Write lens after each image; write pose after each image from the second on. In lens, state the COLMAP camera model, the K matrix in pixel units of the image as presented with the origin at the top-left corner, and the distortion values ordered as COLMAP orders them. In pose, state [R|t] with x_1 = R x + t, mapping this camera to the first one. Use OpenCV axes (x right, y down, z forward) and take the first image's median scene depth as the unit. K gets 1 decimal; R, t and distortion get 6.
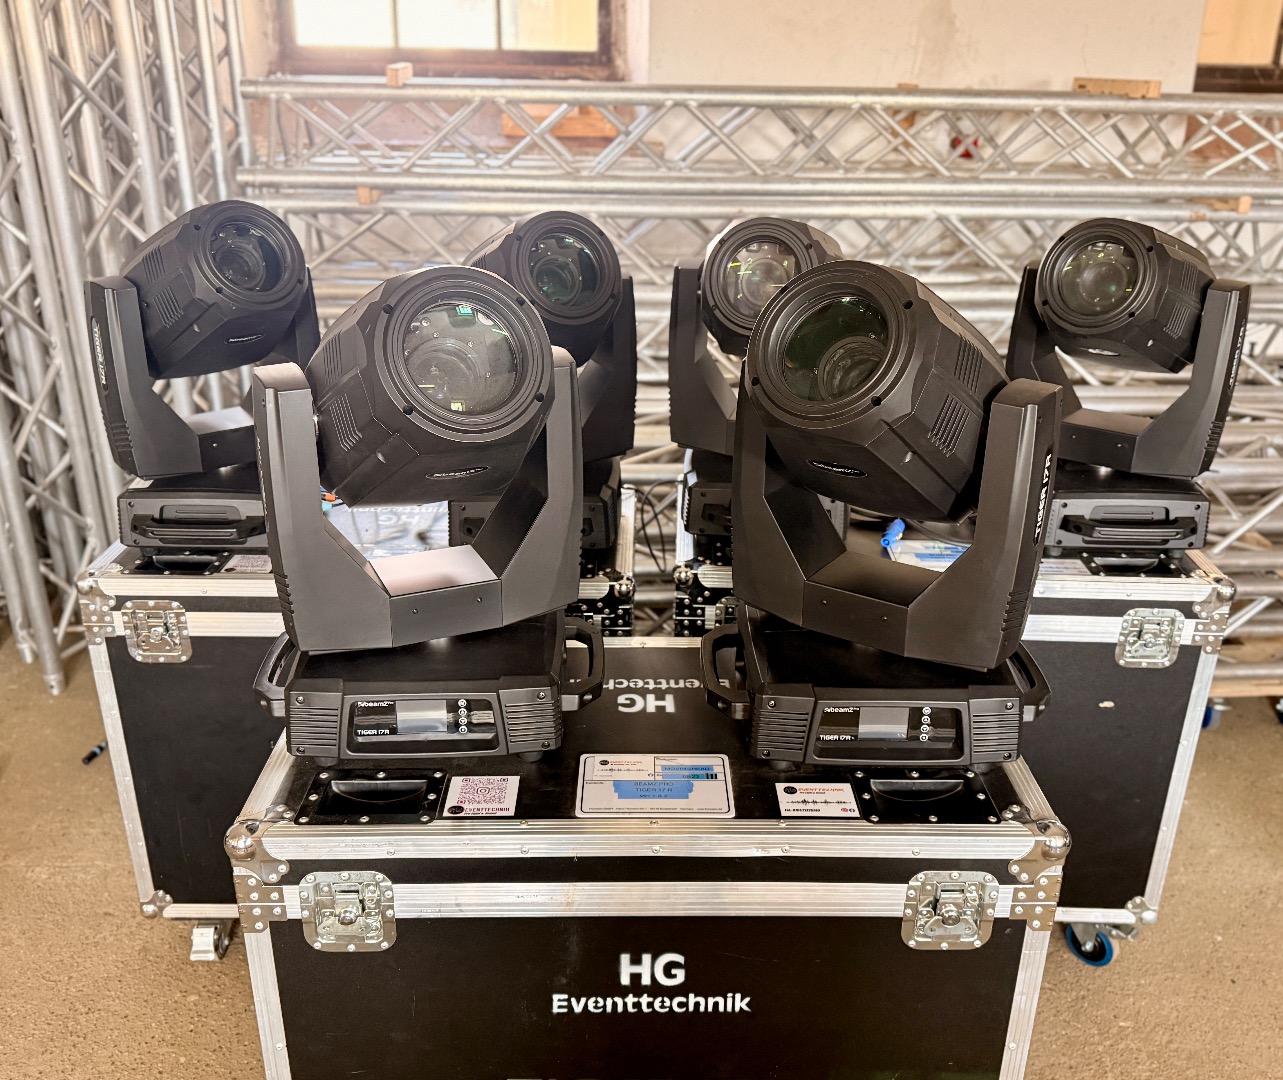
lens RADIAL K [[1211.8, 0, 660.5], [0, 1211.8, 558.3], [0, 0, 1]] dist [-0.006184, 0.000000]
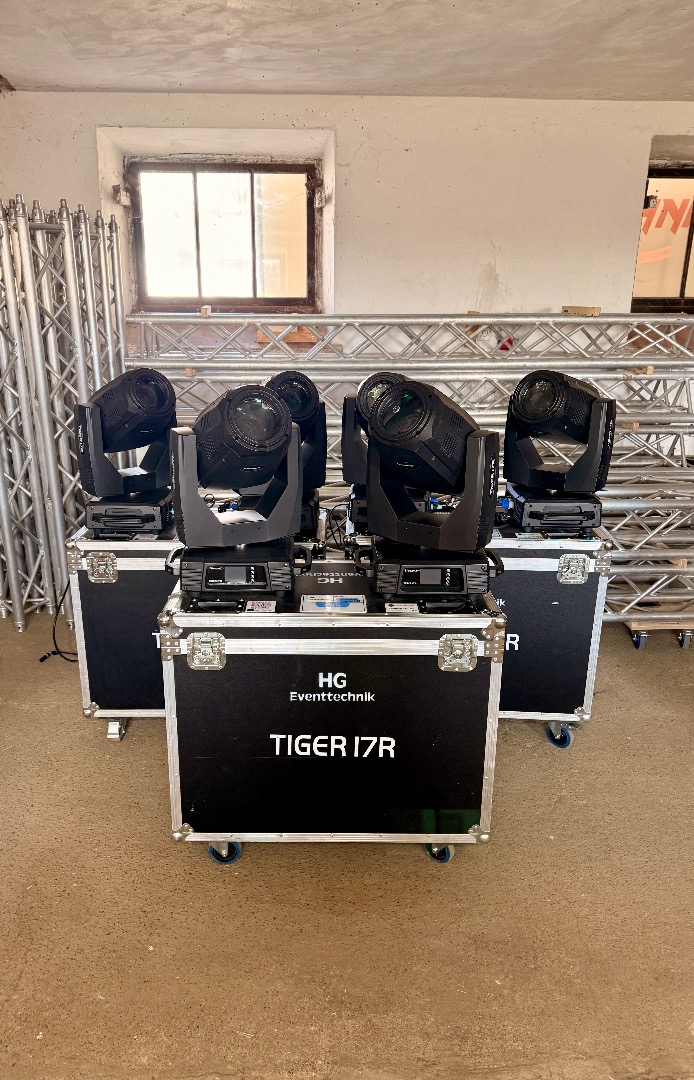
lens RADIAL K [[809.9, 0, 317.5], [0, 809.9, 549.7], [0, 0, 1]] dist [0.055115, -0.068341]
pose [[0.999302, -0.004656, -0.037071, 0.016403], [0.001276, 0.995879, -0.090679, 0.160291], [0.037340, 0.090568, 0.995190, -0.415004]]
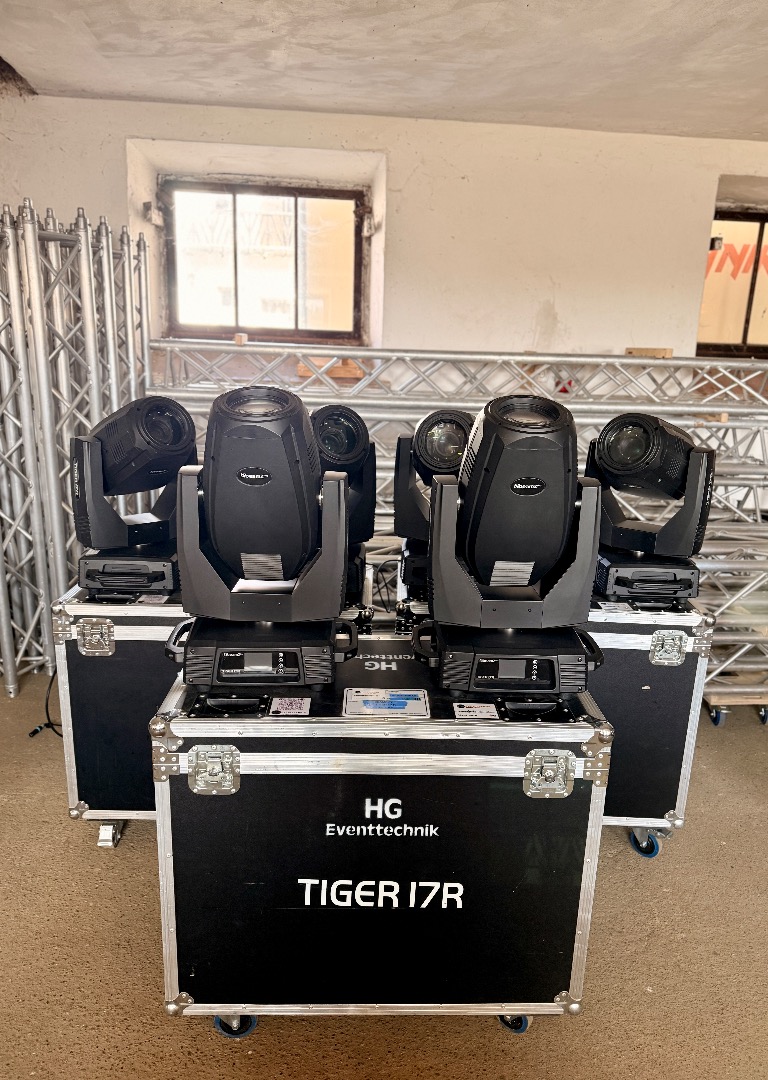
lens RADIAL K [[784.6, 0, 393.7], [0, 784.6, 534.6], [0, 0, 1]] dist [0.038636, -0.056955]
pose [[0.999810, 0.013870, 0.013669, -0.009000], [-0.011626, 0.988246, -0.152426, 0.082961], [-0.015622, 0.152239, 0.988220, -0.140871]]
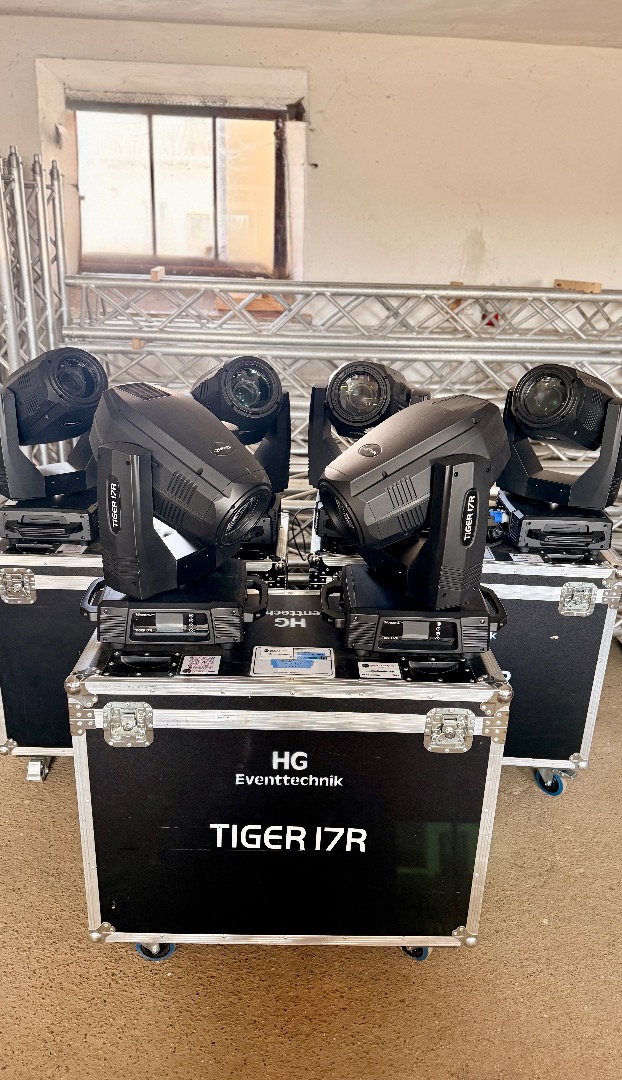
lens RADIAL K [[786.1, 0, 305.1], [0, 786.1, 535.7], [0, 0, 1]] dist [0.036596, -0.044560]
pose [[0.999828, 0.016283, -0.008837, 0.015186], [-0.016703, 0.998618, -0.049831, 0.037699], [0.008013, 0.049970, 0.998719, -0.158227]]
